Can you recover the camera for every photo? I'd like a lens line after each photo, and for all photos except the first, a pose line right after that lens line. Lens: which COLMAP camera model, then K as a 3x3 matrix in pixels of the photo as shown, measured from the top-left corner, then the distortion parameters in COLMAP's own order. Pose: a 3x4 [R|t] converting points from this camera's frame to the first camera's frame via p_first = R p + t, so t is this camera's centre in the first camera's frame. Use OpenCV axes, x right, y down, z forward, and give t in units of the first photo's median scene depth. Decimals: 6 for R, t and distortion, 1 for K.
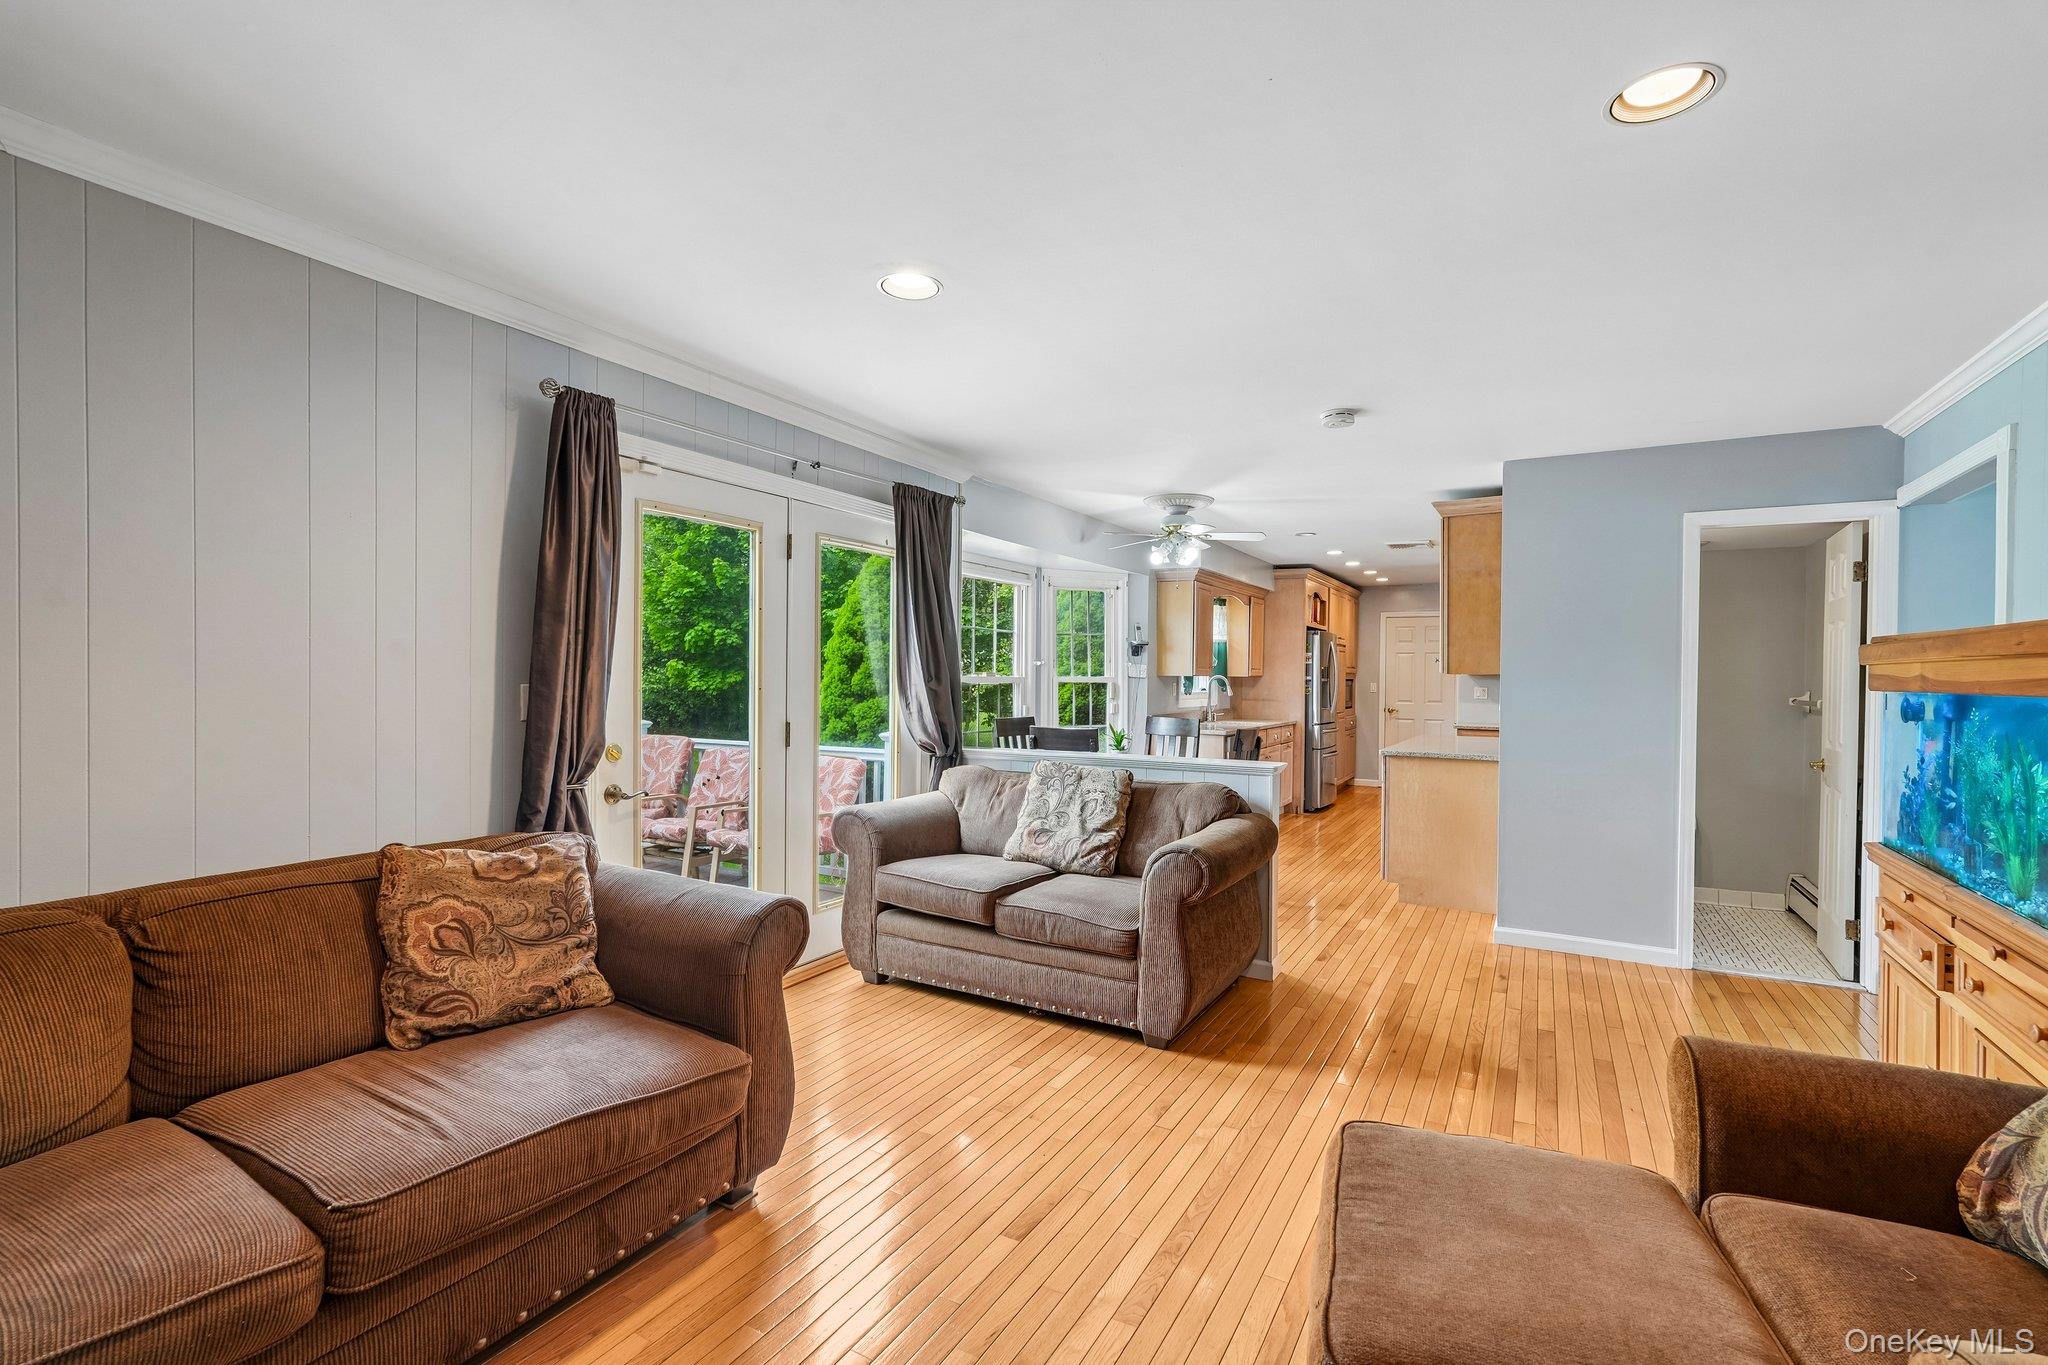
lens RADIAL K [[913.5, 0, 1023.1], [0, 913.5, 679.5], [0, 0, 1]] dist [-0.018247, 0.012053]
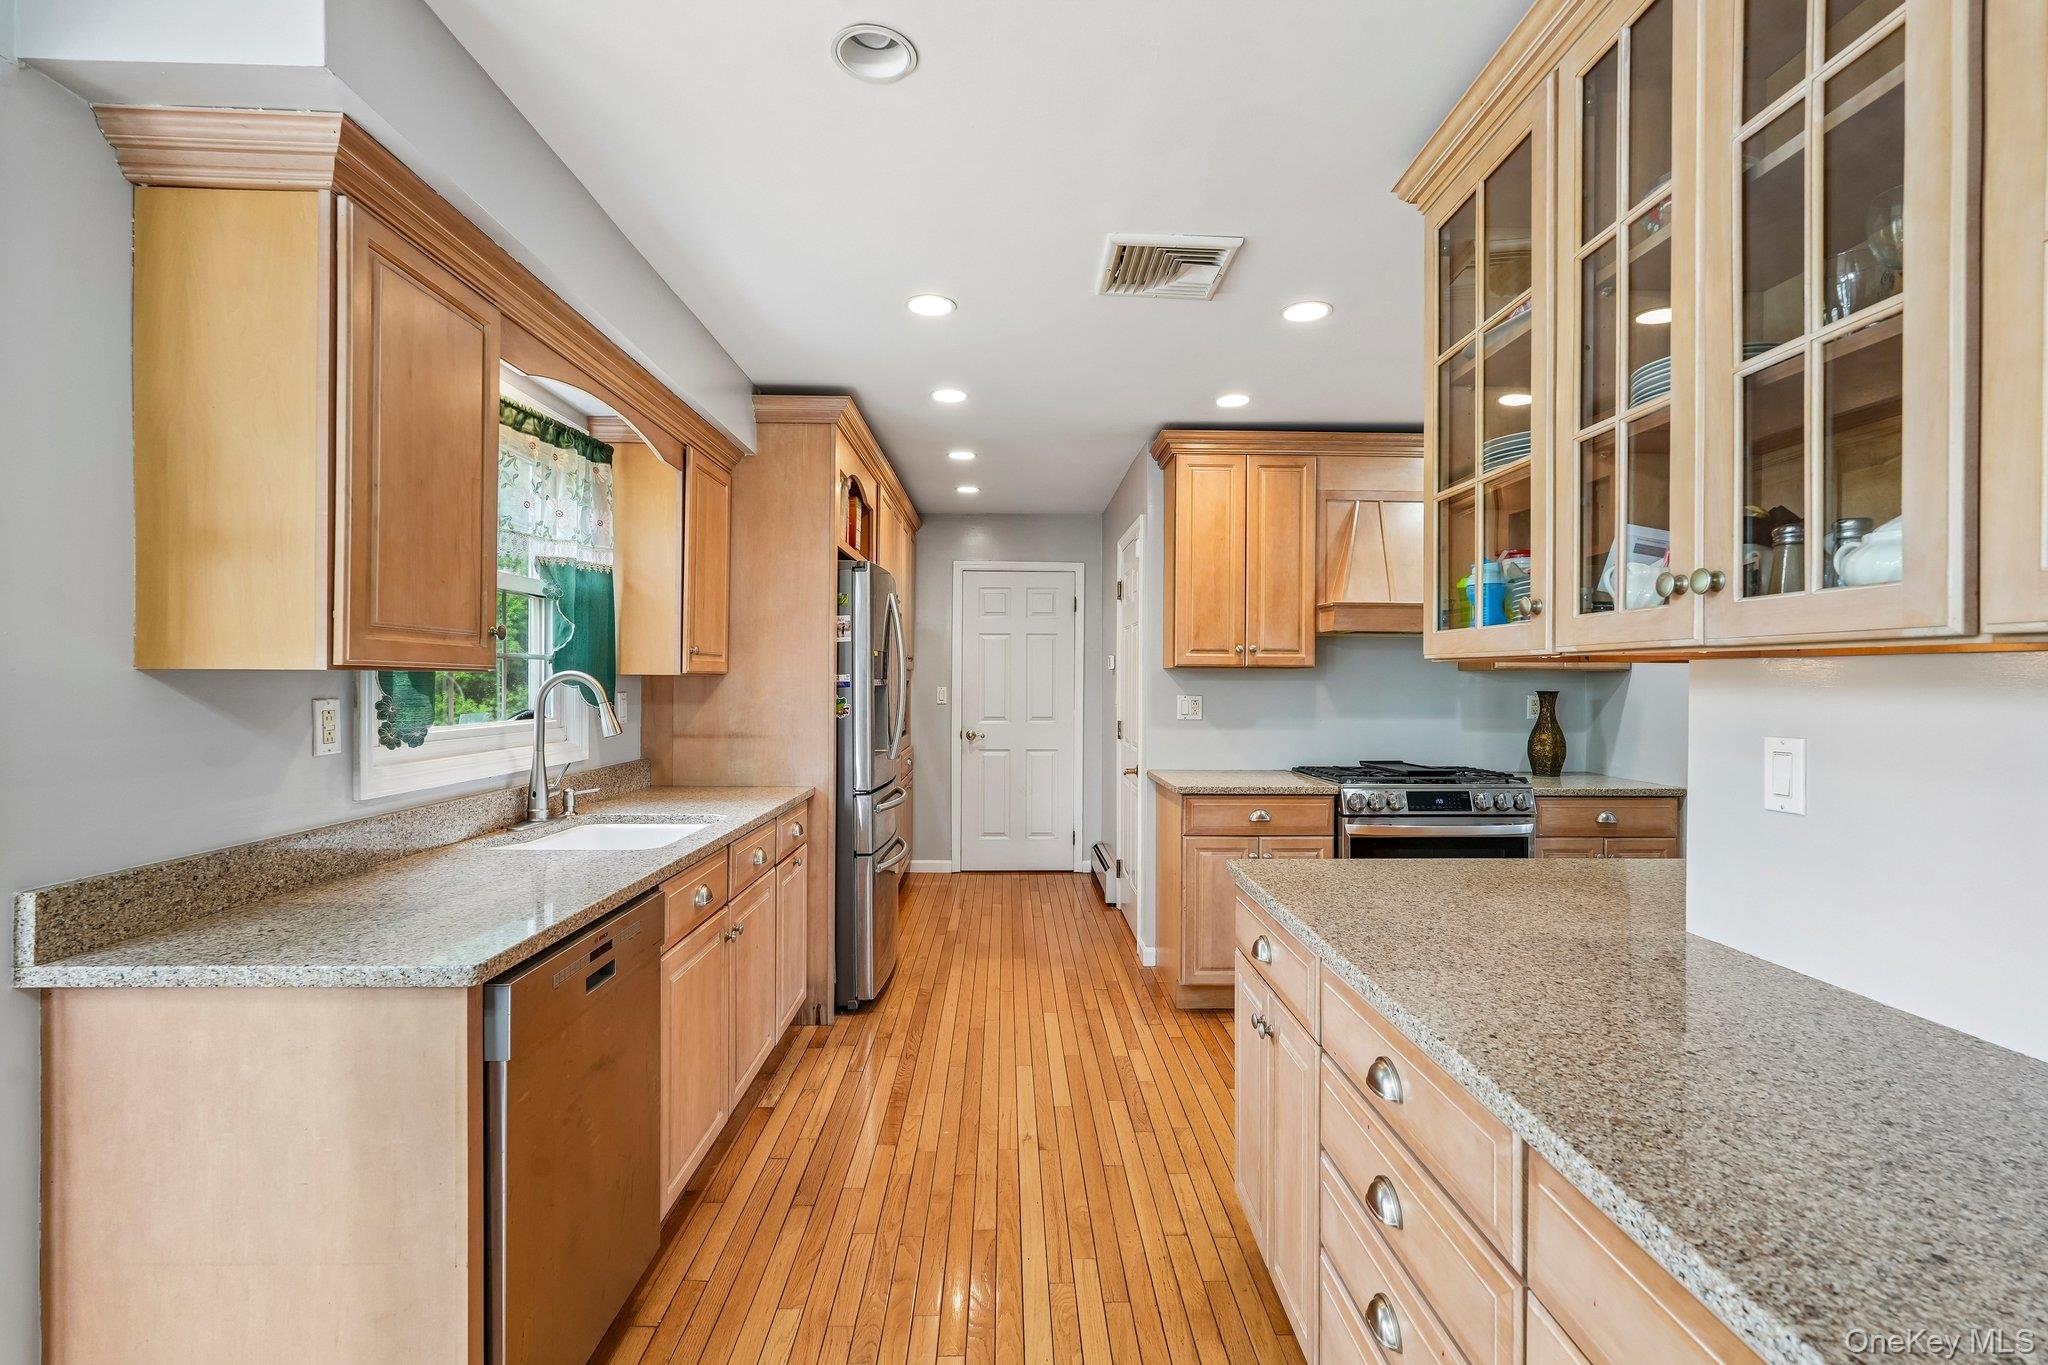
lens RADIAL K [[913.5, 0, 1023.1], [0, 913.5, 679.5], [0, 0, 1]] dist [-0.018247, 0.012053]
pose [[0.858643, -0.006555, 0.512533, 0.175238], [0.007848, 0.999969, -0.000357, -0.000343], [-0.512515, 0.004329, 0.858668, 0.615391]]
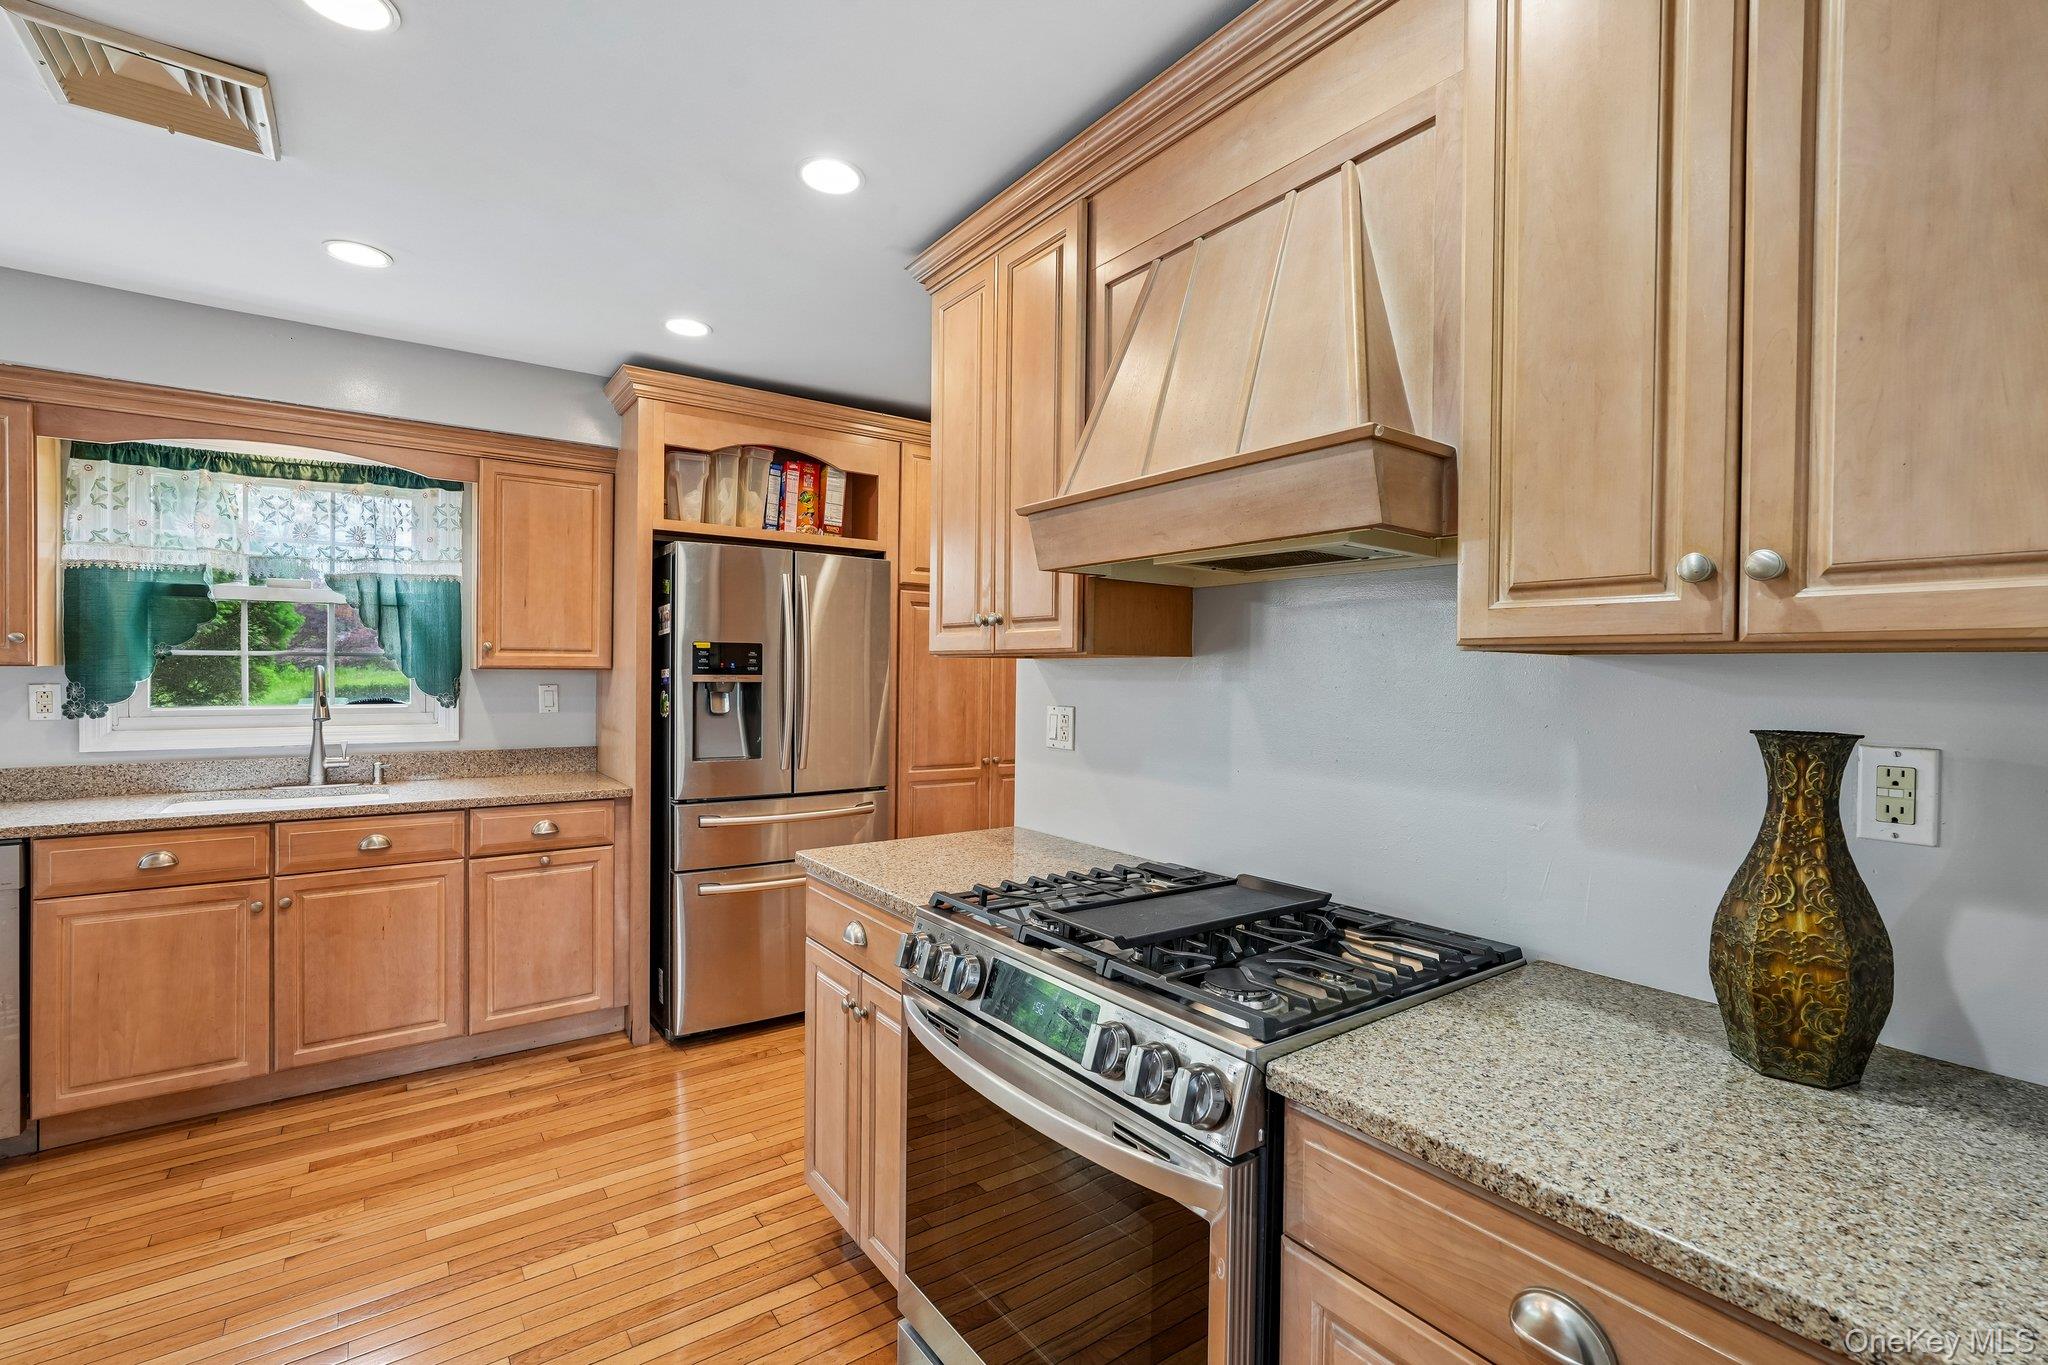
lens RADIAL K [[913.7, 0, 1023.6], [0, 913.7, 678.2], [0, 0, 1]] dist [-0.012818, 0.007668]
pose [[0.908861, -0.000027, -0.417100, 0.594726], [-0.001471, 0.999994, -0.003270, 0.001291], [0.417097, 0.003586, 0.908855, 0.727867]]
